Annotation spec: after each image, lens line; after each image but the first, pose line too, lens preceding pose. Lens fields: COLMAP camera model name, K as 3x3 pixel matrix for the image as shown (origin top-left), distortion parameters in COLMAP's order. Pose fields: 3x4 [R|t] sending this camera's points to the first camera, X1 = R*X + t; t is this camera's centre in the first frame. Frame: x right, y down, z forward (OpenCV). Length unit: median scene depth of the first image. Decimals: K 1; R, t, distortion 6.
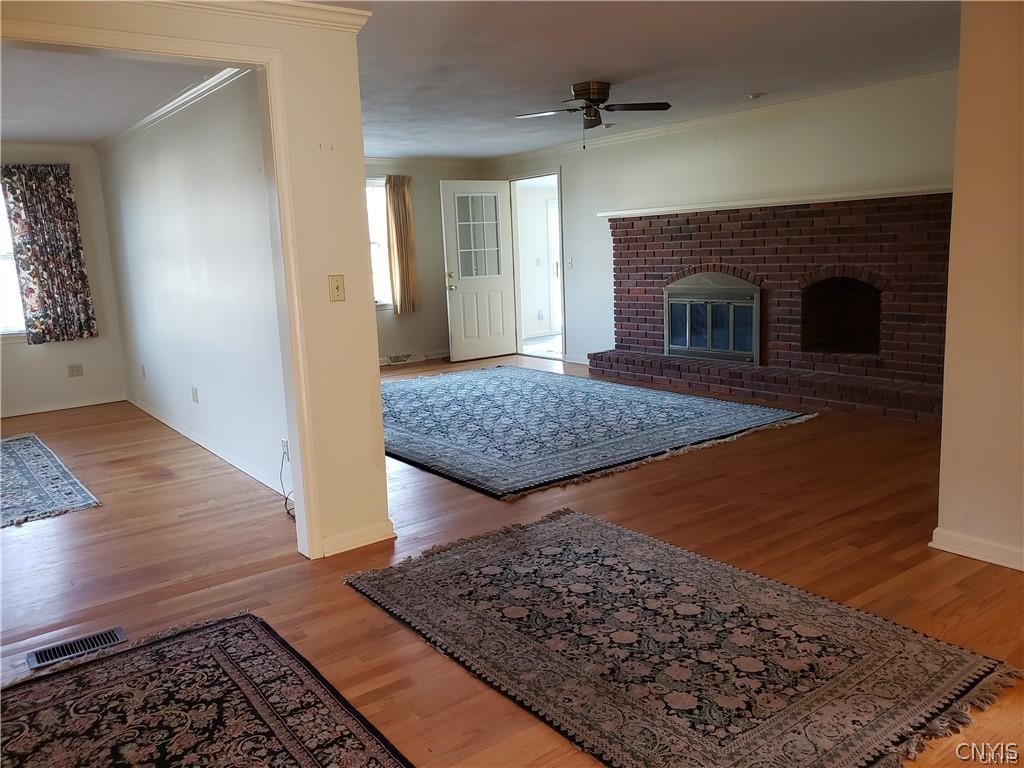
lens RADIAL K [[811.6, 0, 502.6], [0, 811.6, 381.7], [0, 0, 1]] dist [0.028187, -0.008785]
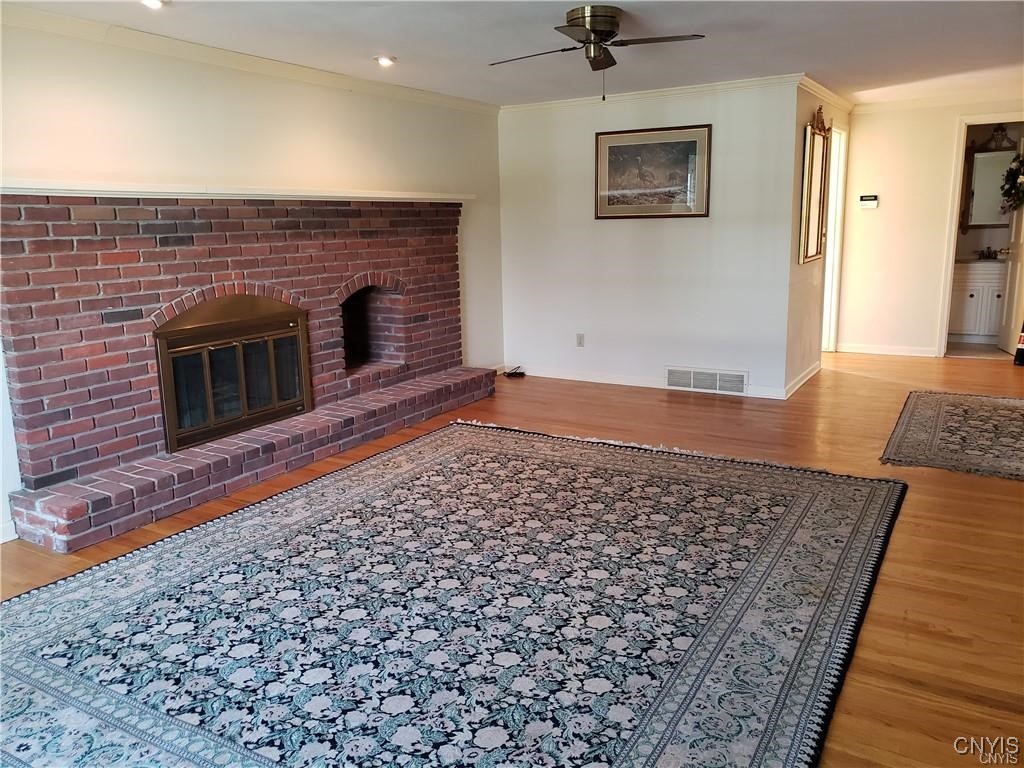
lens RADIAL K [[811.6, 0, 502.6], [0, 811.6, 381.7], [0, 0, 1]] dist [0.028187, -0.008785]
pose [[-0.379864, -0.126849, 0.916304, -0.461332], [0.194048, 0.957587, 0.213009, -0.181835], [-0.904461, 0.258722, -0.339138, 1.150582]]
